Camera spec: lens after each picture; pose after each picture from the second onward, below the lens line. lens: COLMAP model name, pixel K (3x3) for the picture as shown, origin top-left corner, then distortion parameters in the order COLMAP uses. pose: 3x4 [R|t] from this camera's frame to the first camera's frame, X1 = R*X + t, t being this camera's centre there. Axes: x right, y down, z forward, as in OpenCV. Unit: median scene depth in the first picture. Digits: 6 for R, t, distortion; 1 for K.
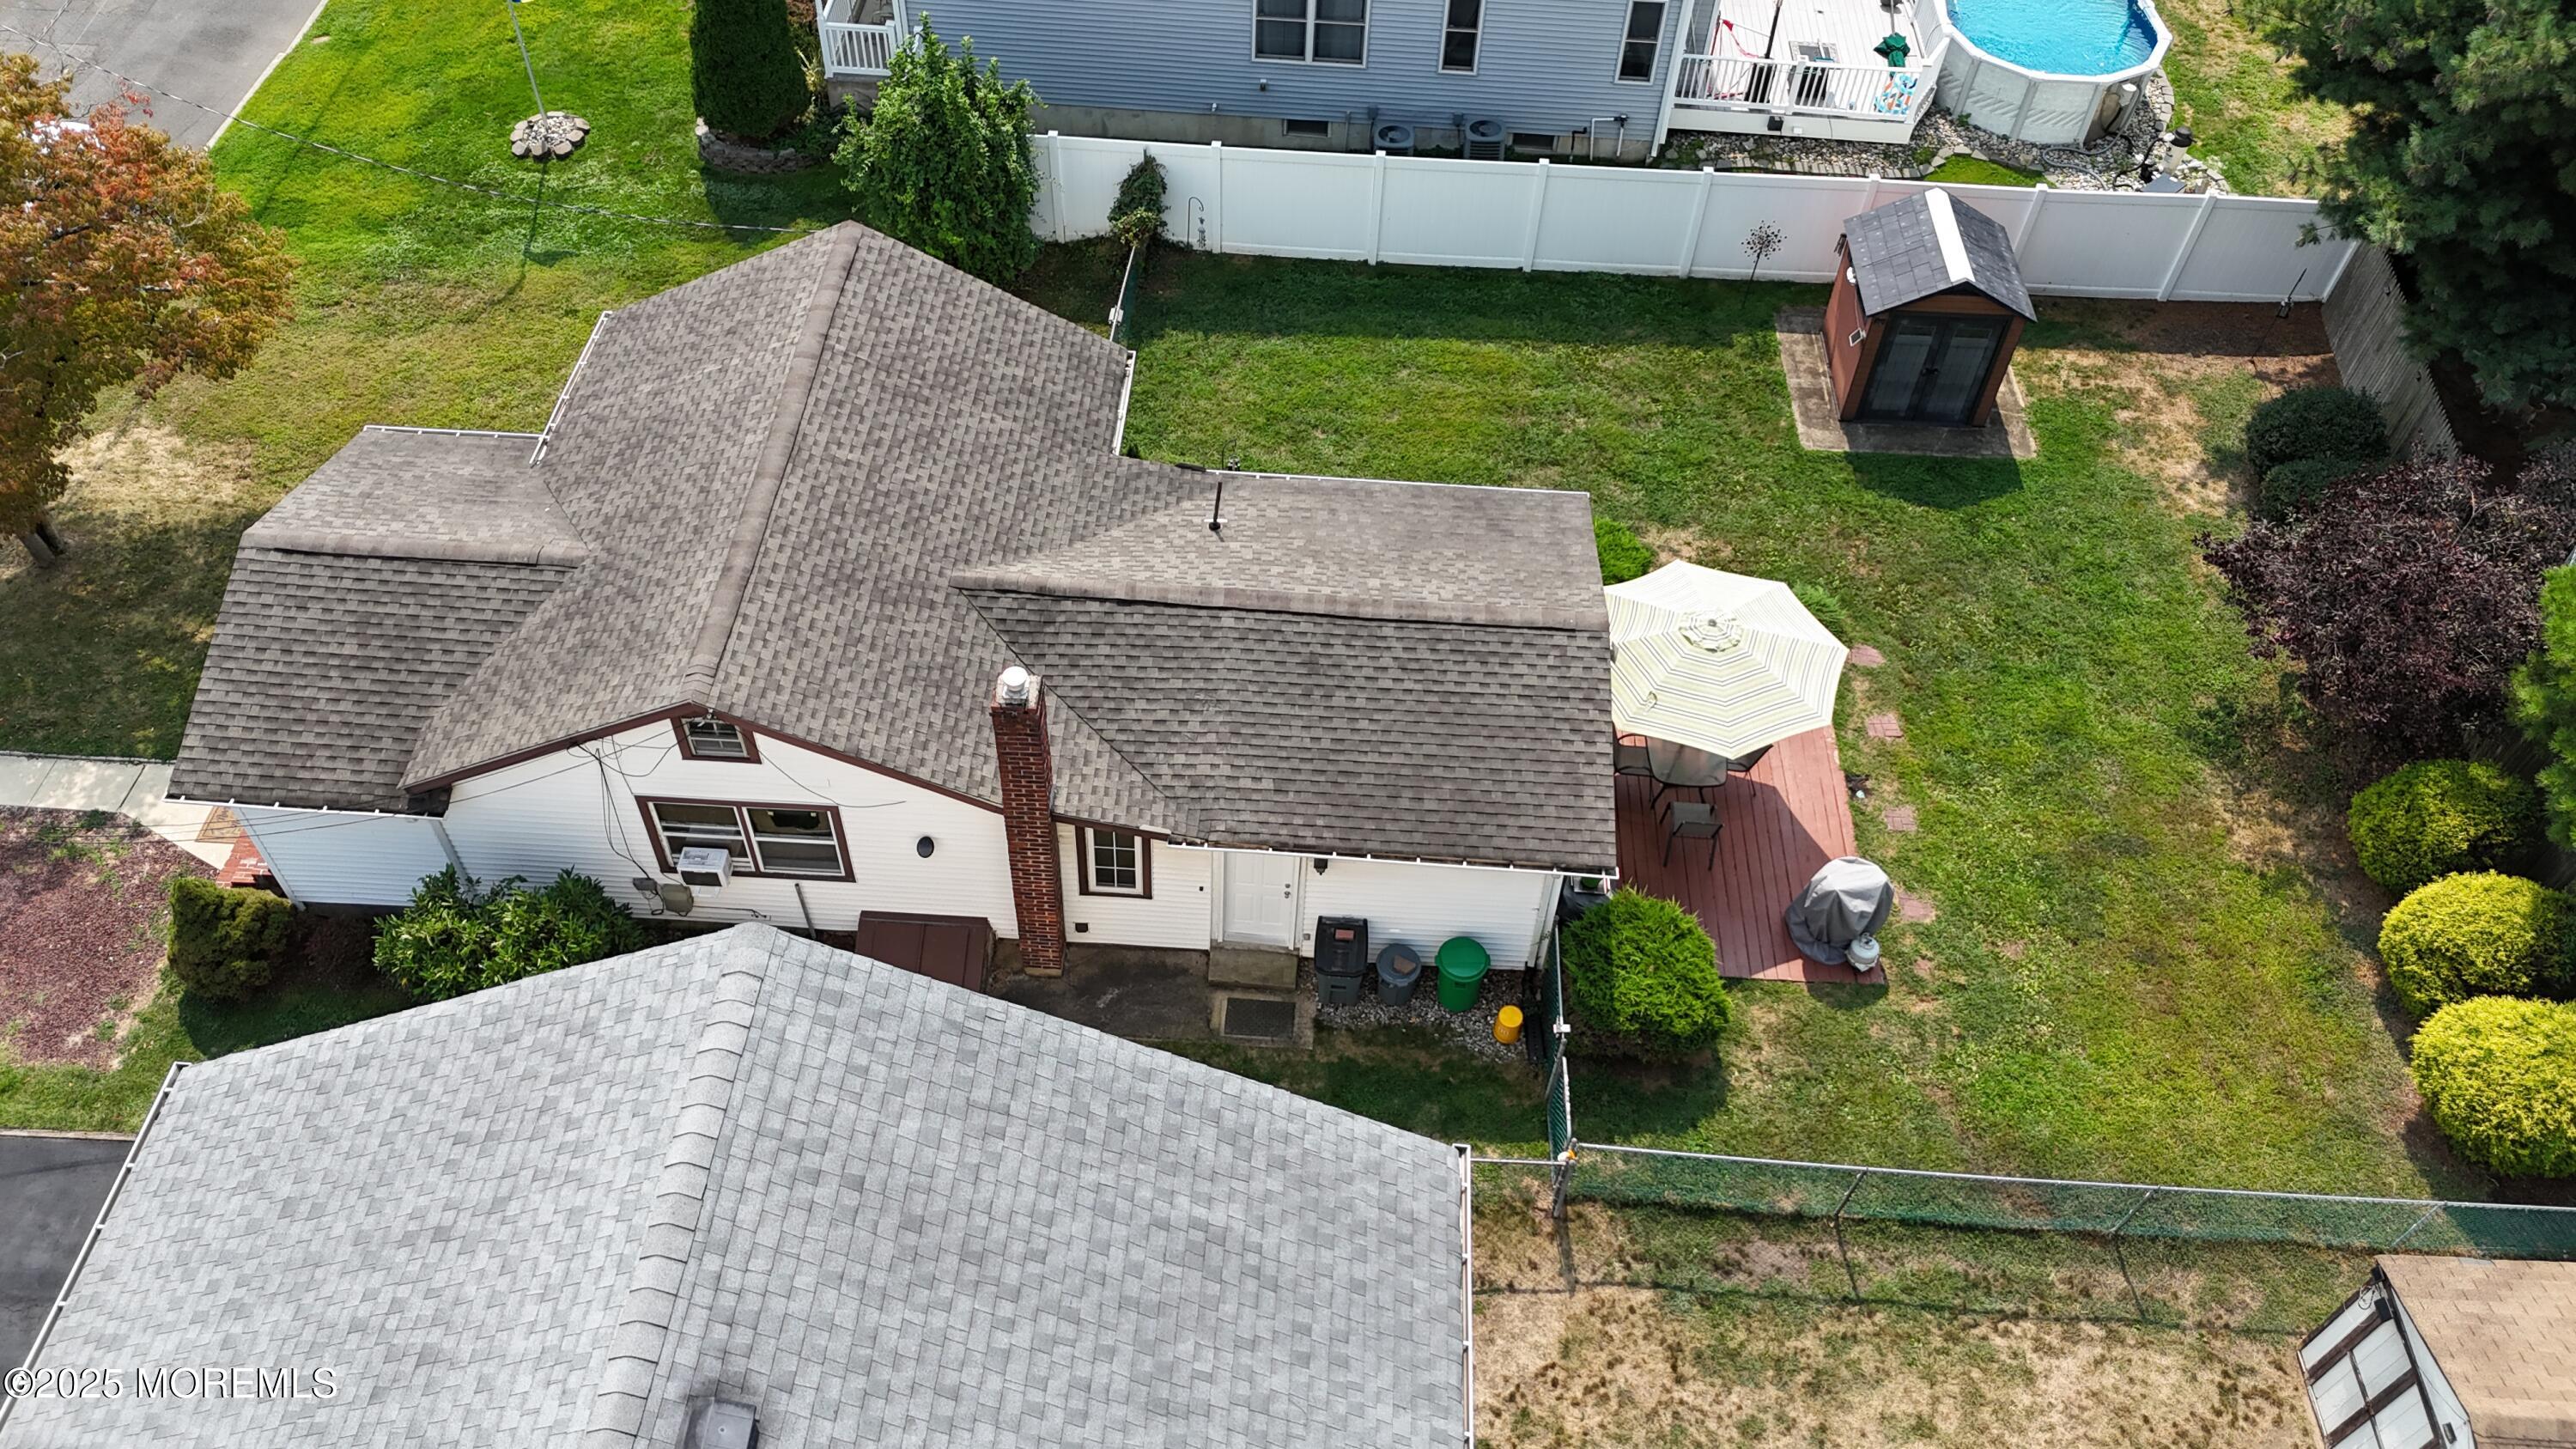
lens RADIAL K [[1872.2, 0, 1292.5], [0, 1872.2, 720.4], [0, 0, 1]] dist [0.080051, -0.088617]
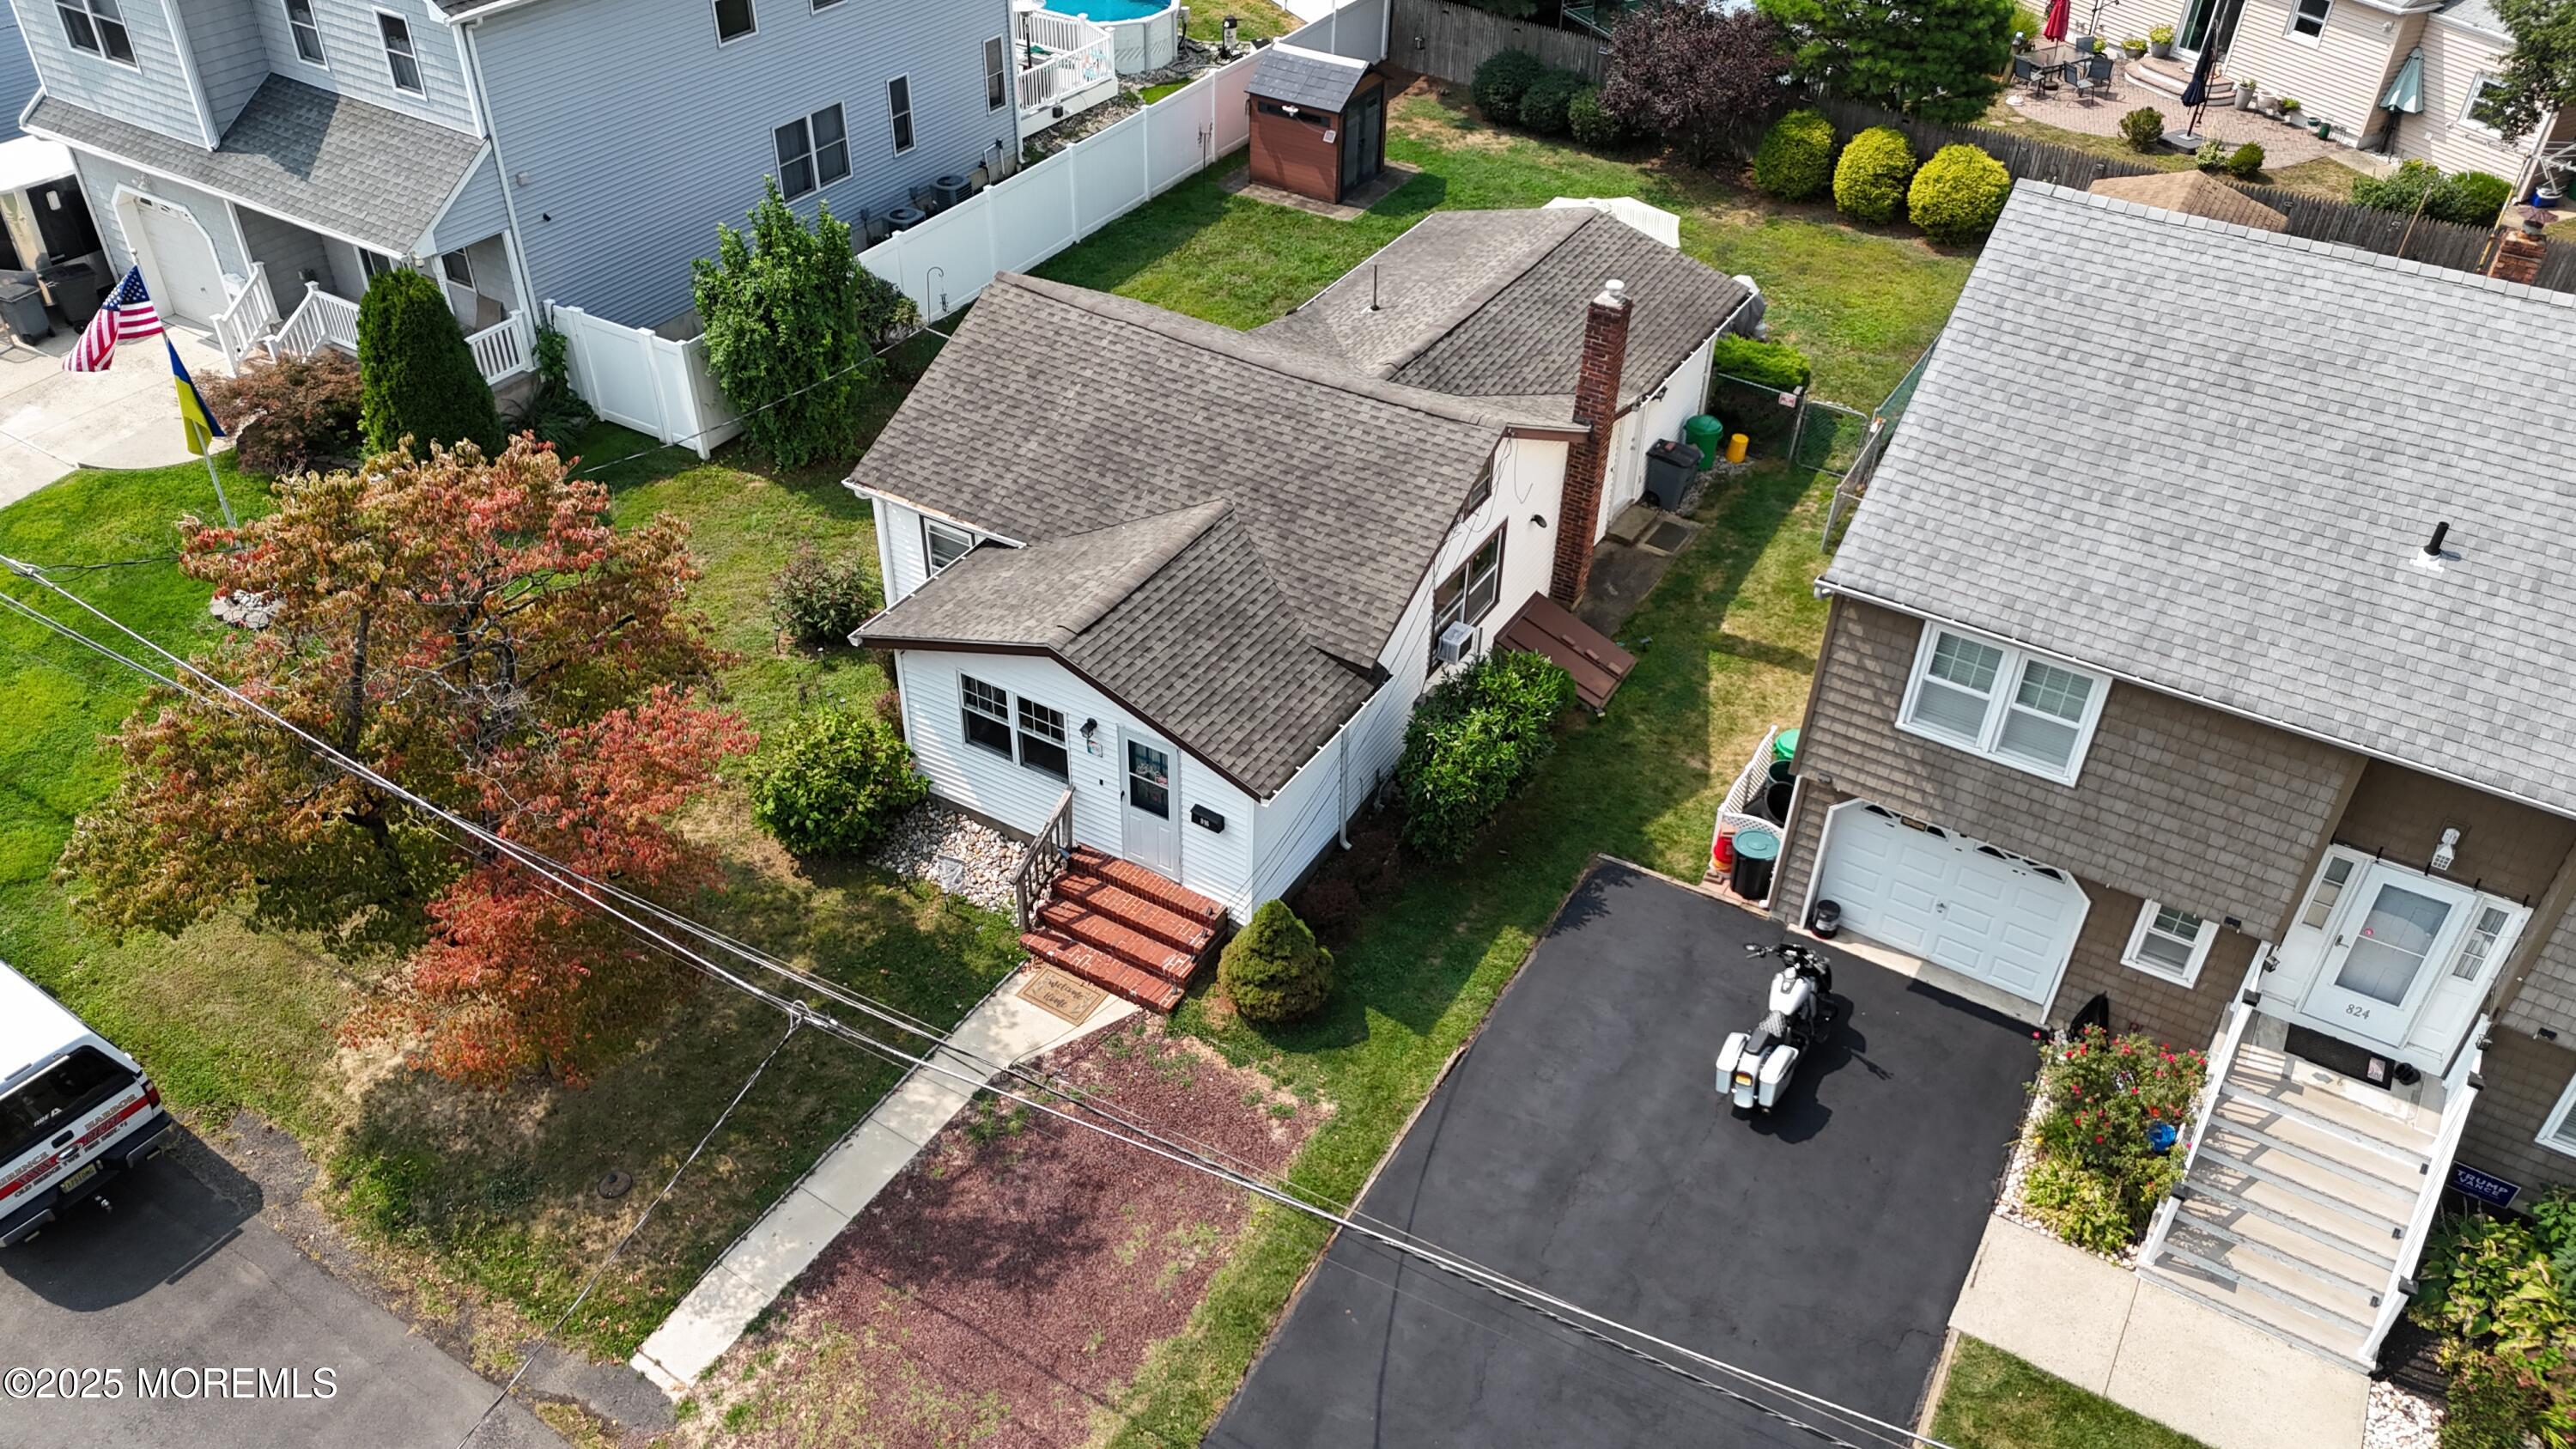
lens RADIAL K [[1872.2, 0, 1292.5], [0, 1872.2, 720.4], [0, 0, 1]] dist [0.080051, -0.088617]
pose [[0.471906, -0.553177, 0.686513, -1.179267], [0.667051, 0.733180, 0.132252, -0.110719], [-0.576496, 0.395528, 0.714989, 0.221811]]
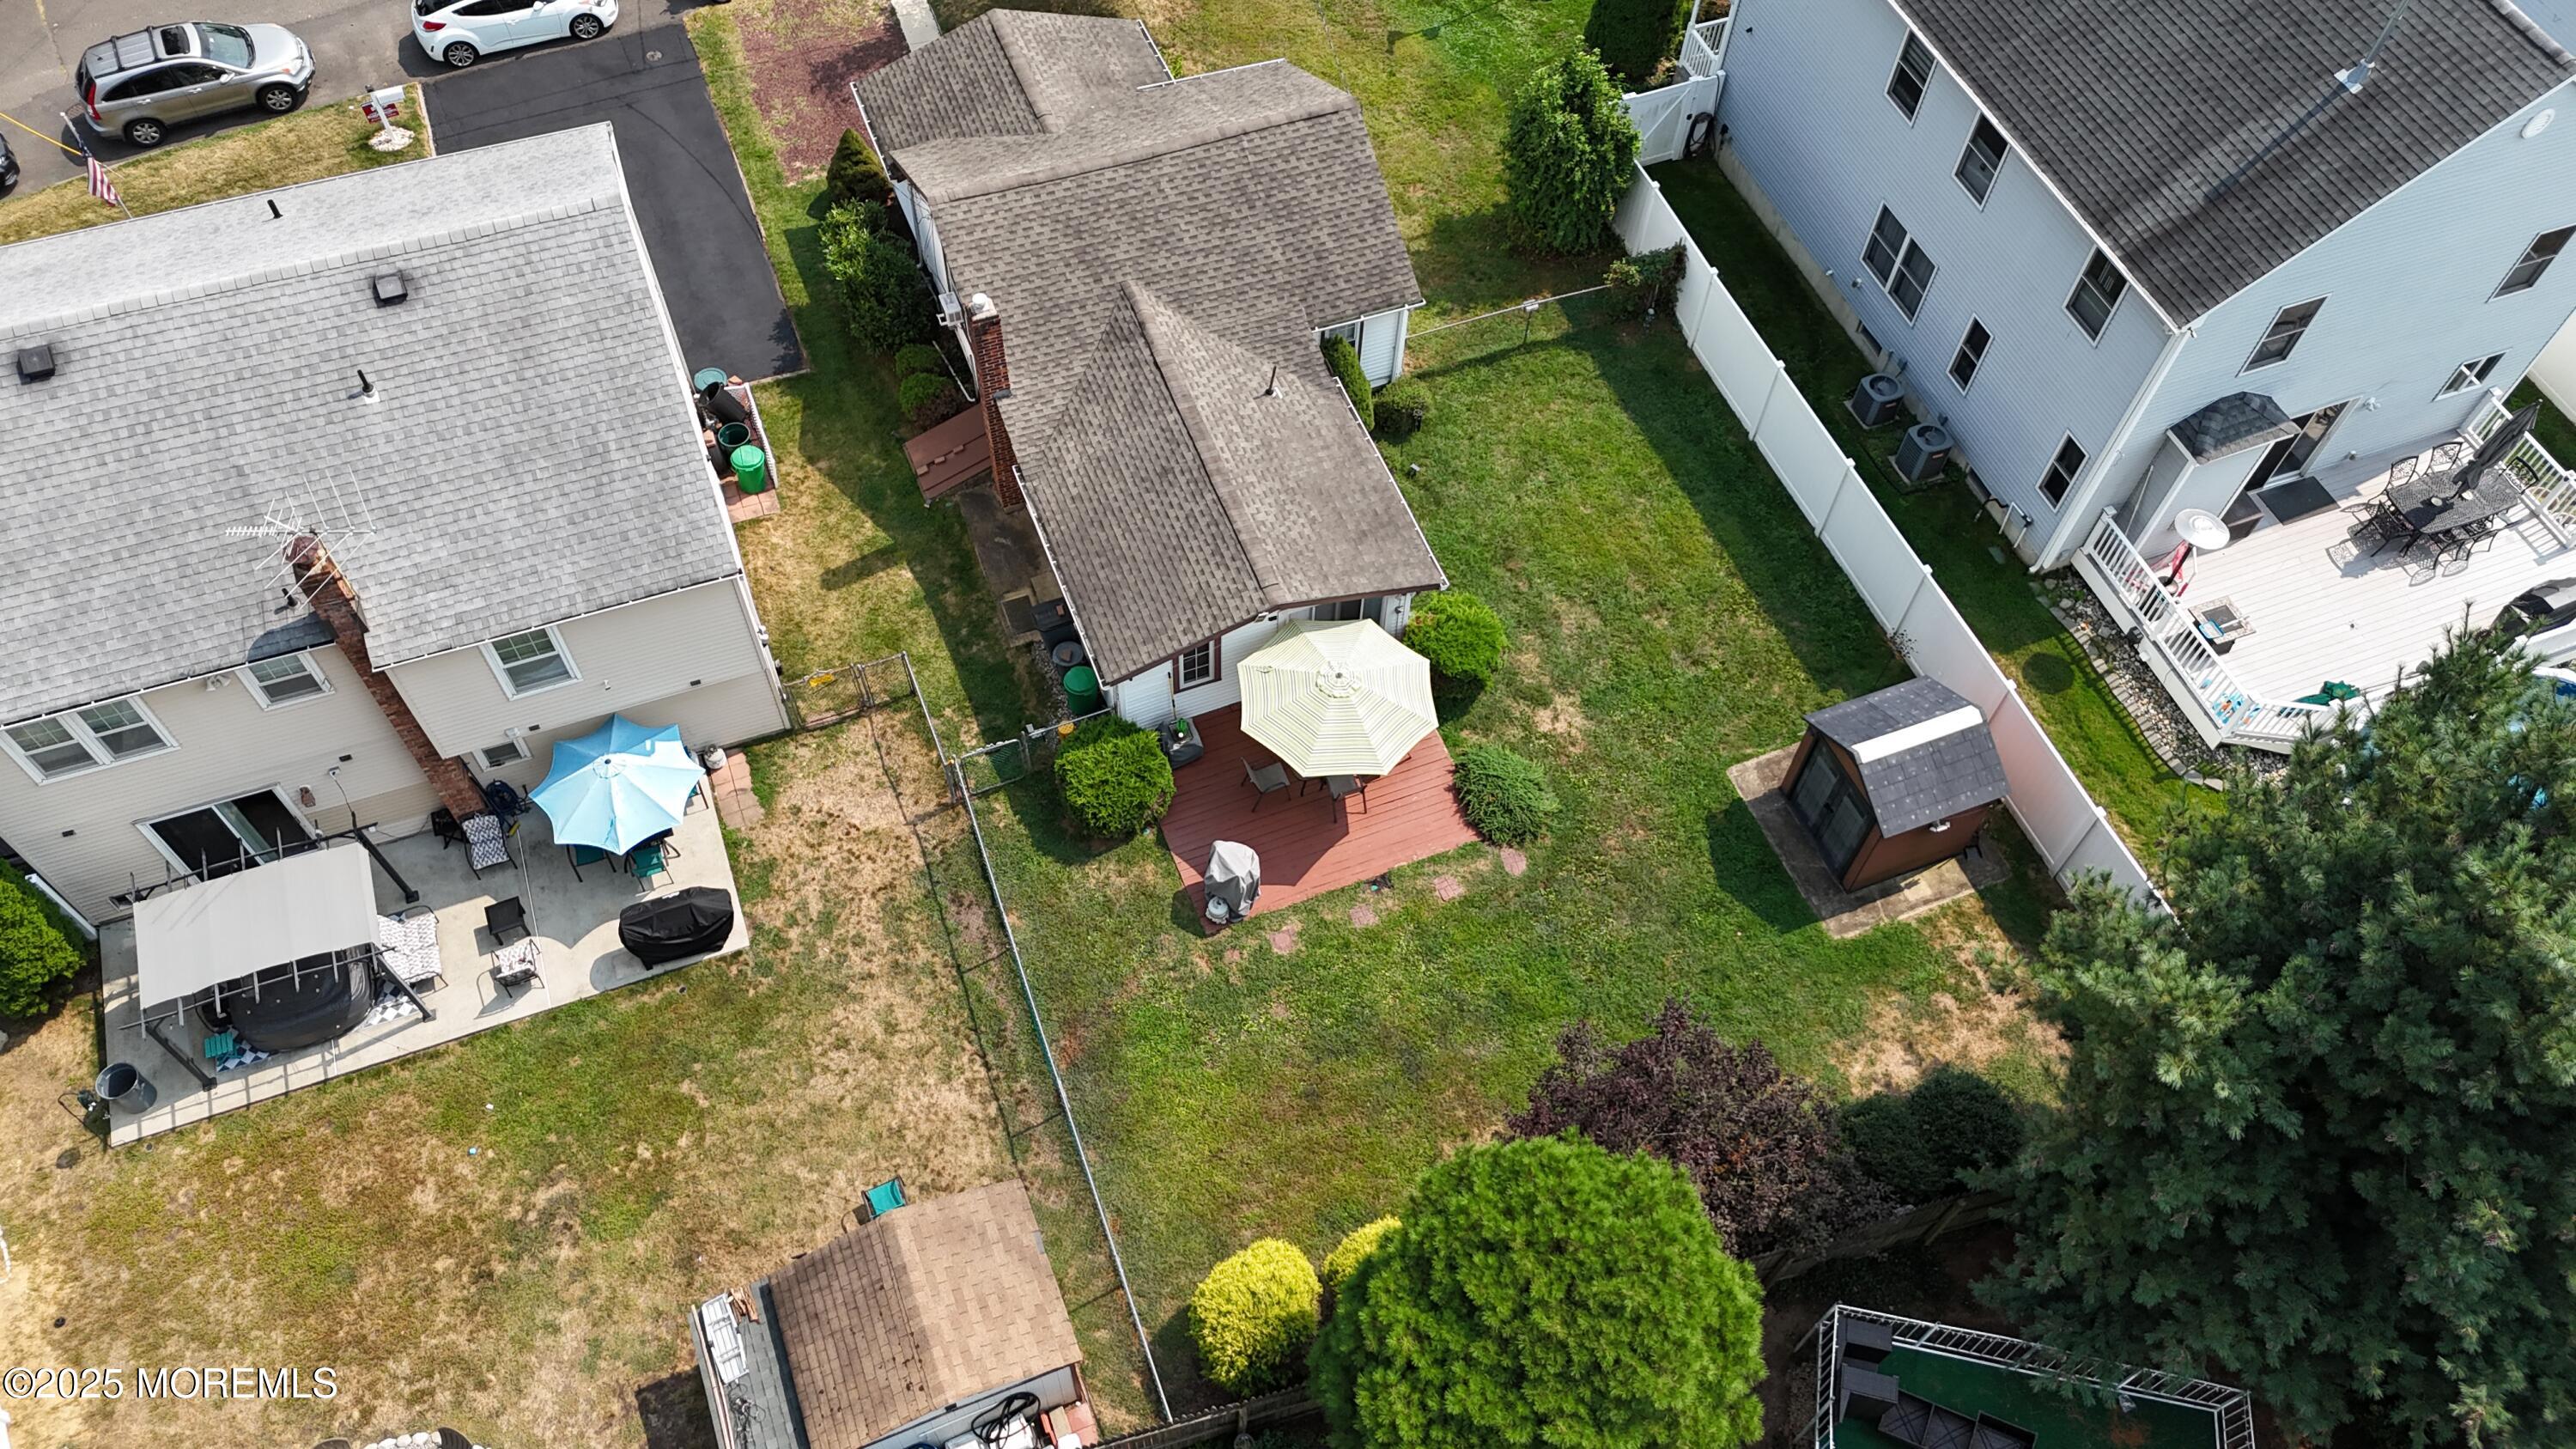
lens RADIAL K [[1845.9, 0, 1290.6], [0, 1845.9, 726.8], [0, 0, 1]] dist [0.095904, -0.130143]
pose [[0.412394, 0.752005, -0.514217, 0.930145], [-0.706835, 0.620222, 0.340159, -0.459774], [0.574731, 0.223187, 0.787320, -0.050606]]
